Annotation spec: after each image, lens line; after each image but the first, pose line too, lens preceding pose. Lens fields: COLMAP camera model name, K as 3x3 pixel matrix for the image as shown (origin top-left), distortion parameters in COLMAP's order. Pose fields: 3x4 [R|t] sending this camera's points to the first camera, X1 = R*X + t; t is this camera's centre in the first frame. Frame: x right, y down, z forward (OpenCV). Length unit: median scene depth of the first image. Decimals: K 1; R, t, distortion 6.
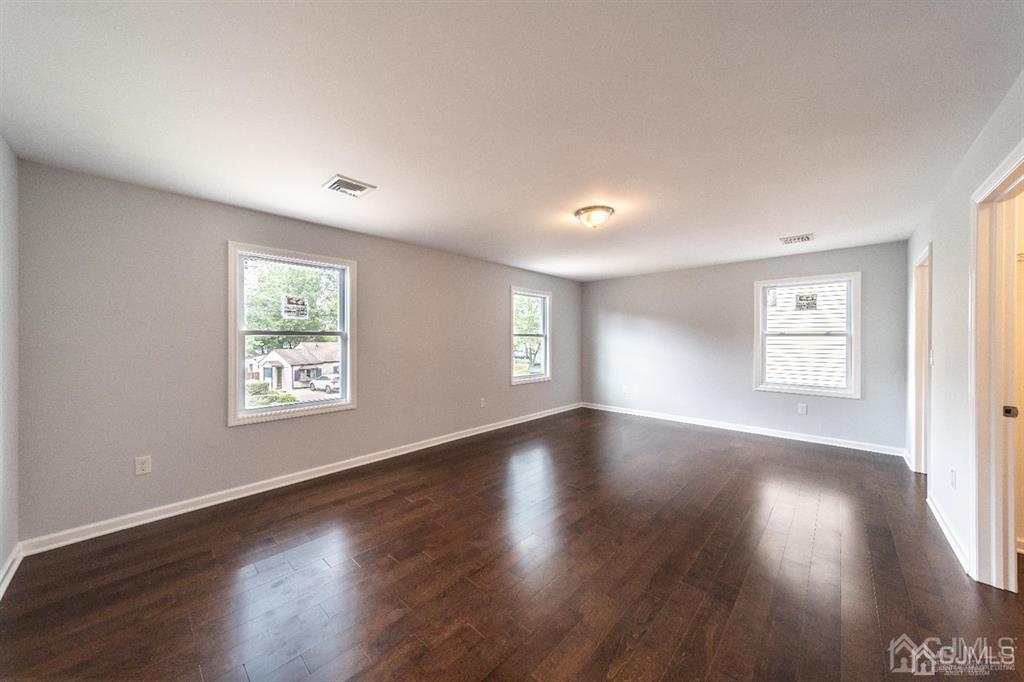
lens RADIAL K [[355.5, 0, 510.8], [0, 355.5, 337.7], [0, 0, 1]] dist [0.007681, 0.000109]
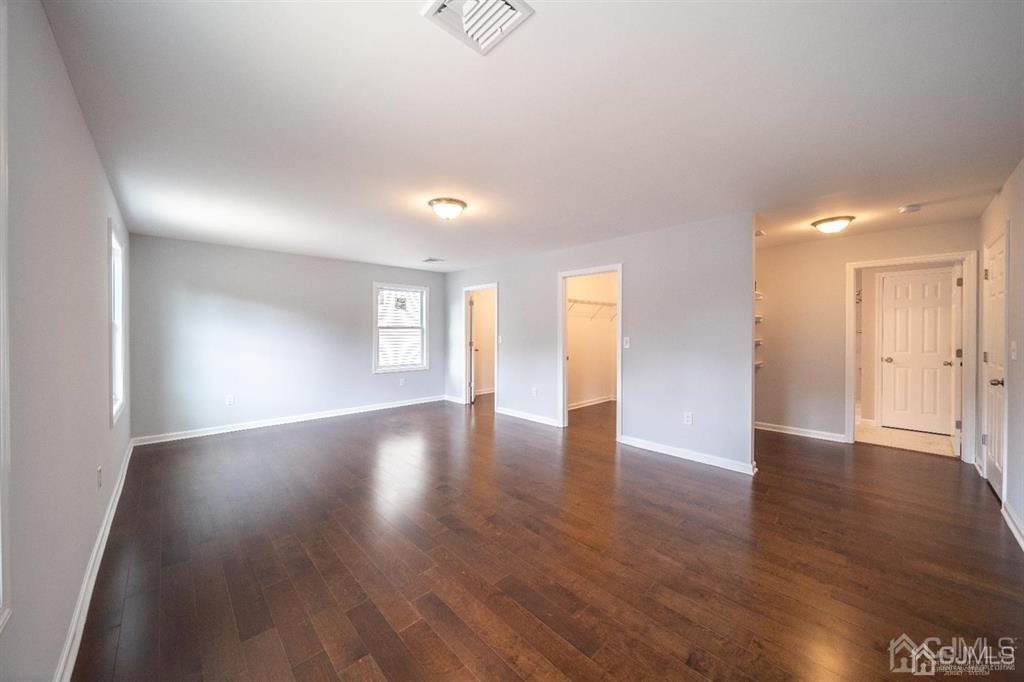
lens RADIAL K [[355.5, 0, 510.8], [0, 355.5, 337.7], [0, 0, 1]] dist [0.007681, 0.000109]
pose [[0.070593, -0.020112, 0.997302, -0.491155], [-0.004379, 0.999781, 0.020472, 0.000644], [-0.997496, -0.005812, 0.070490, 0.487050]]
